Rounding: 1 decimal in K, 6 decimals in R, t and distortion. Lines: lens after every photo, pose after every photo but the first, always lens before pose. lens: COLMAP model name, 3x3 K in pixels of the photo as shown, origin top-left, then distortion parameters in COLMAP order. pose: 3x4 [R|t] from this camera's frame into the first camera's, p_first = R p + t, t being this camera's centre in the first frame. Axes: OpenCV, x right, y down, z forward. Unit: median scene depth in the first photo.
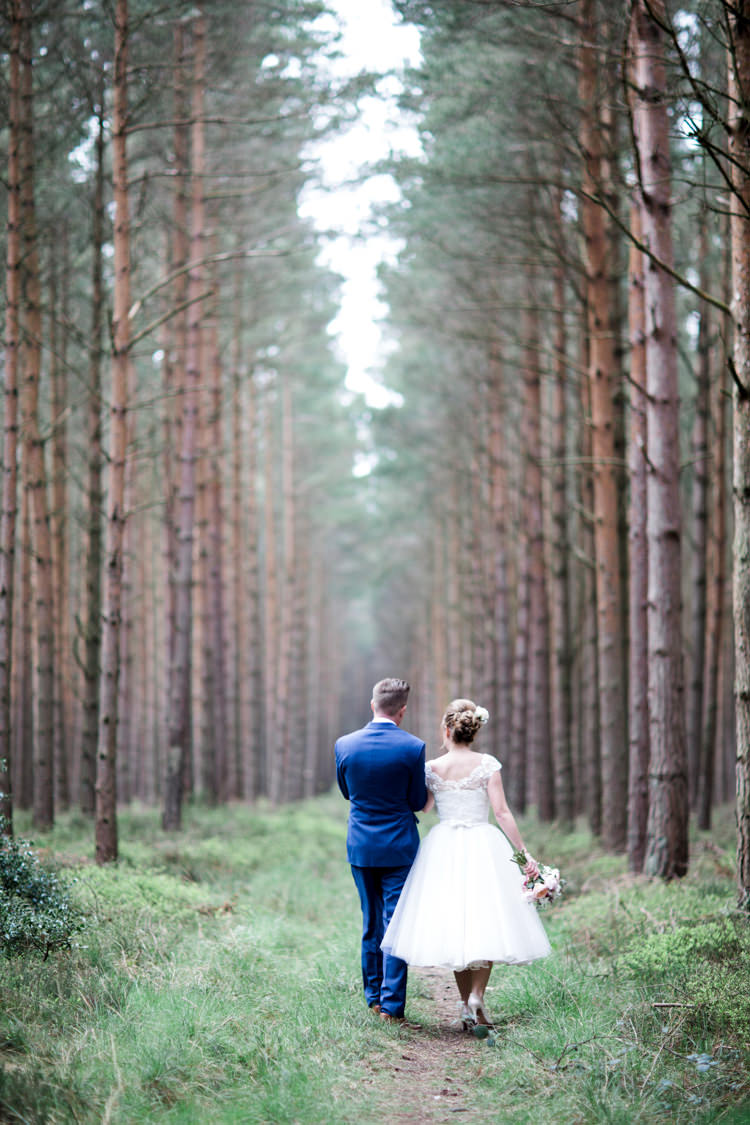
lens RADIAL K [[3090.3, 0, 377.9], [0, 3090.3, 564.6], [0, 0, 1]] dist [-0.479861, 0.000000]
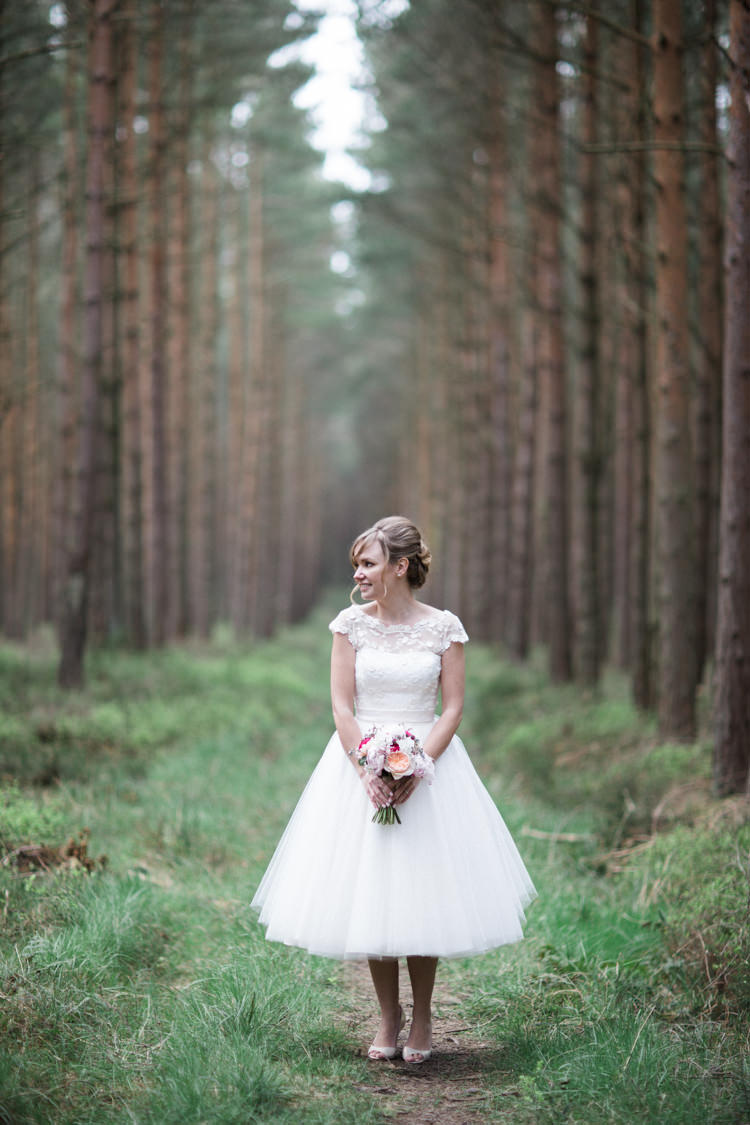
lens RADIAL K [[3090.3, 0, 368.3], [0, 3090.3, 565.2], [0, 0, 1]] dist [-0.479861, 0.000000]
pose [[0.999938, 0.010859, 0.002464, 0.004139], [-0.010981, 0.998337, 0.056599, 0.012797], [-0.001846, -0.056623, 0.998394, 0.240713]]
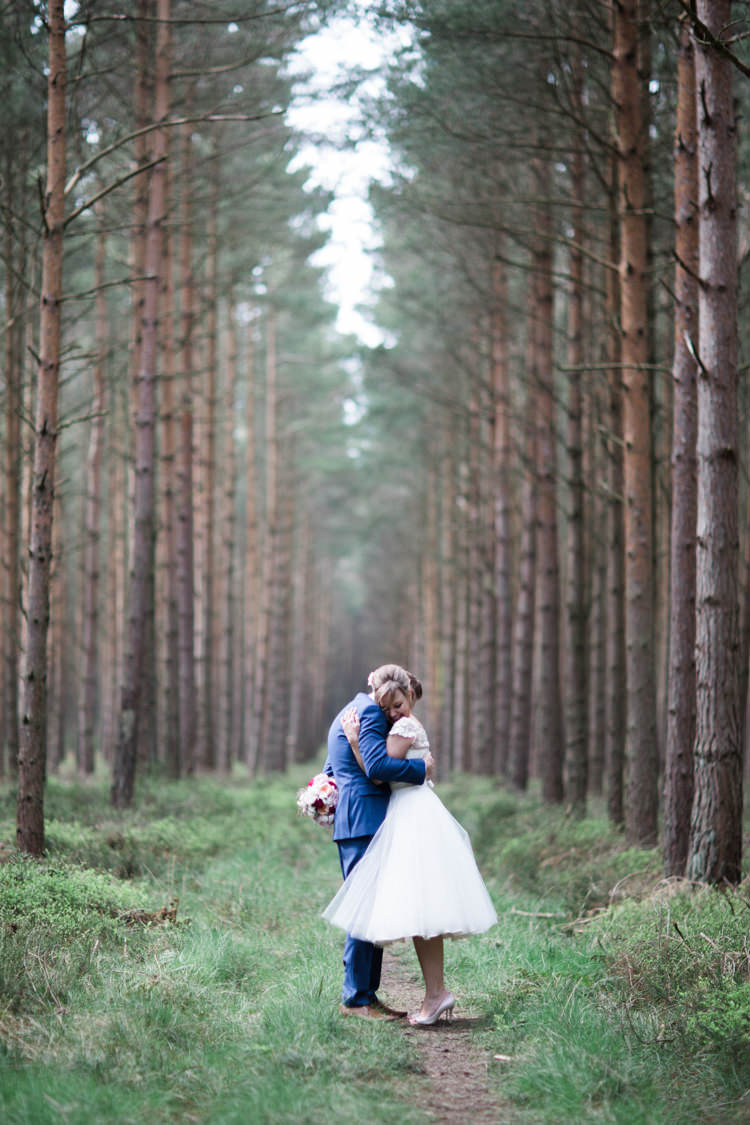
lens RADIAL K [[3090.3, 0, 372.9], [0, 3090.3, 565.2], [0, 0, 1]] dist [-0.479861, 0.000000]
pose [[0.999917, 0.012843, 0.001363, 0.001493], [-0.012858, 0.999849, 0.011700, 0.007271], [-0.001213, -0.011716, 0.999931, 0.130815]]
